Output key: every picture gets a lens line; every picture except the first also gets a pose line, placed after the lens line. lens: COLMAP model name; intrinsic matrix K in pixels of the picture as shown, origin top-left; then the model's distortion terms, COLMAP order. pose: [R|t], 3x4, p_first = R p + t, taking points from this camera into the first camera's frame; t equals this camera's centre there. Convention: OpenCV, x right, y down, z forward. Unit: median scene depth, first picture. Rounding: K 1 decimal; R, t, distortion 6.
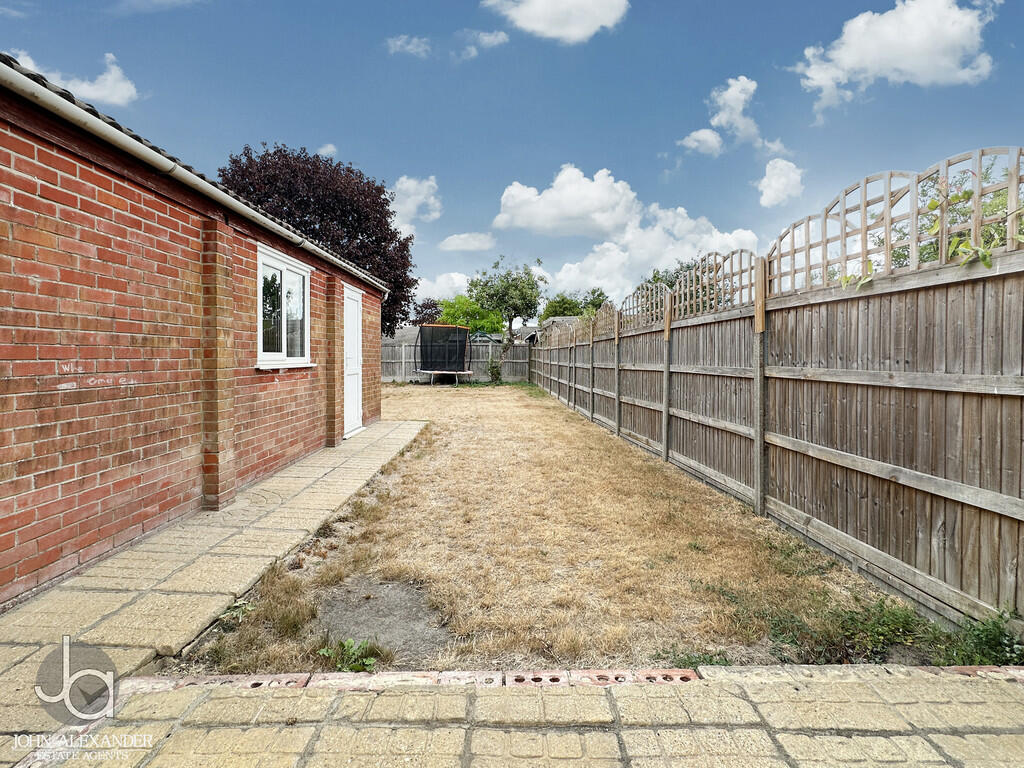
lens RADIAL K [[477.2, 0, 509.6], [0, 477.2, 384.6], [0, 0, 1]] dist [-0.000160, -0.000001]
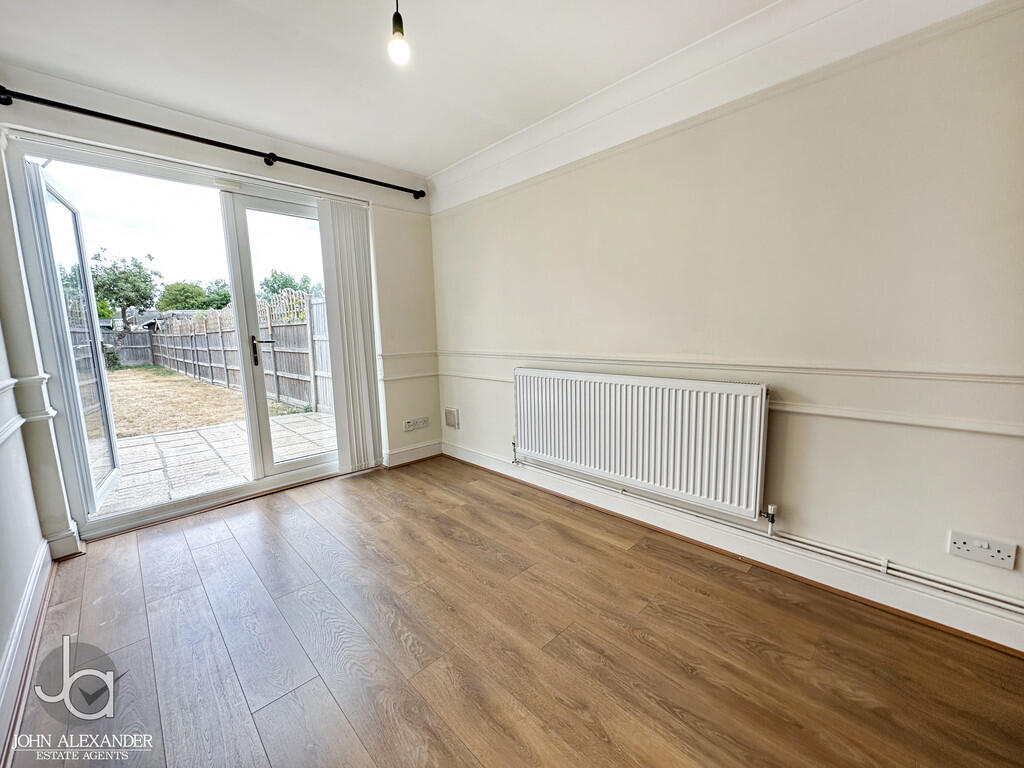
lens RADIAL K [[409.3, 0, 515.2], [0, 409.3, 388.7], [0, 0, 1]] dist [0.000320, -0.000099]
pose [[0.718001, -0.109490, 0.687376, -0.020113], [0.060525, 0.993631, 0.095051, 0.012054], [-0.693405, -0.026644, 0.720055, -0.343676]]
